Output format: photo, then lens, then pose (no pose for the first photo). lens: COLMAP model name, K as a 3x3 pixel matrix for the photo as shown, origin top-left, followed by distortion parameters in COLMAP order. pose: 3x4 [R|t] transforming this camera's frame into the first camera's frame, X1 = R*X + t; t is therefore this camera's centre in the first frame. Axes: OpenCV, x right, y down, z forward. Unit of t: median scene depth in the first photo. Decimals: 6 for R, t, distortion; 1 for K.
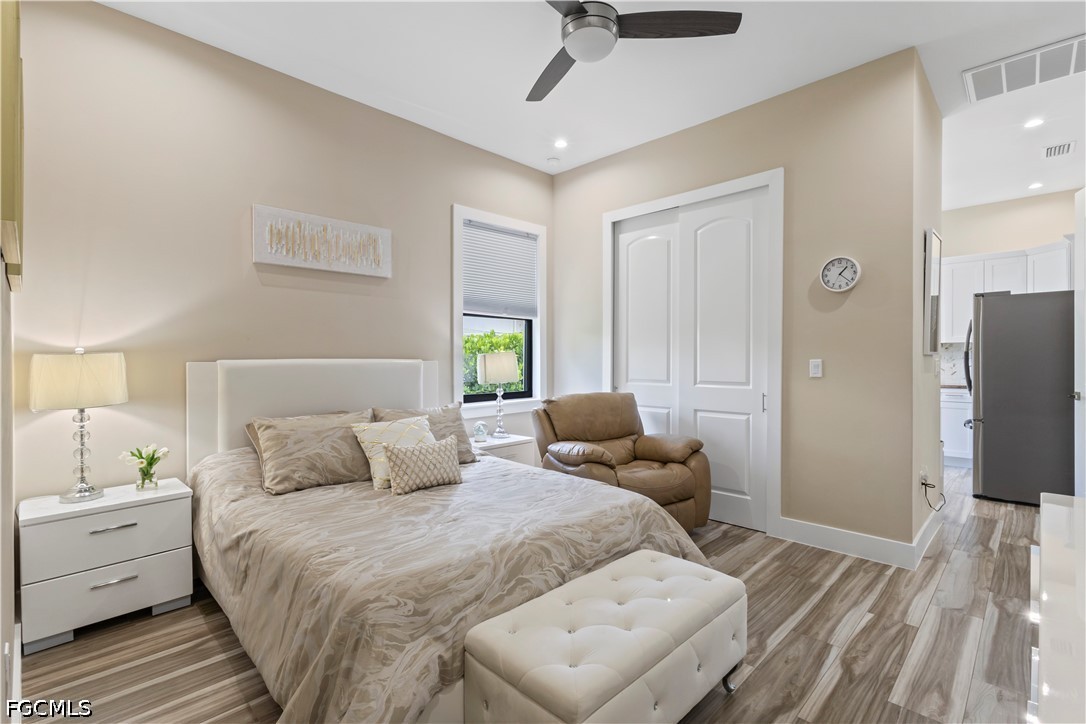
lens RADIAL K [[497.9, 0, 542.4], [0, 497.9, 361.0], [0, 0, 1]] dist [0.000879, 0.000312]
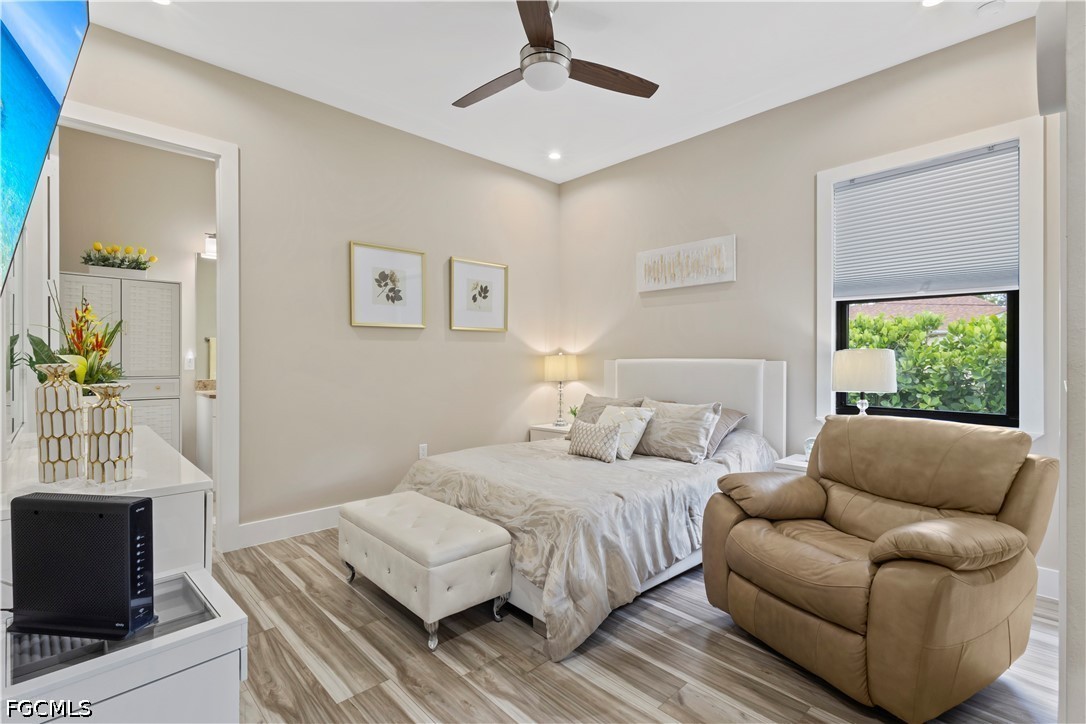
lens RADIAL K [[497.9, 0, 542.1], [0, 497.9, 359.8], [0, 0, 1]] dist [0.000879, 0.000312]
pose [[-0.029088, 0.003917, -0.999569, 1.050858], [-0.007110, 0.999966, 0.004125, -0.004767], [0.999552, 0.007227, -0.029059, 0.891050]]
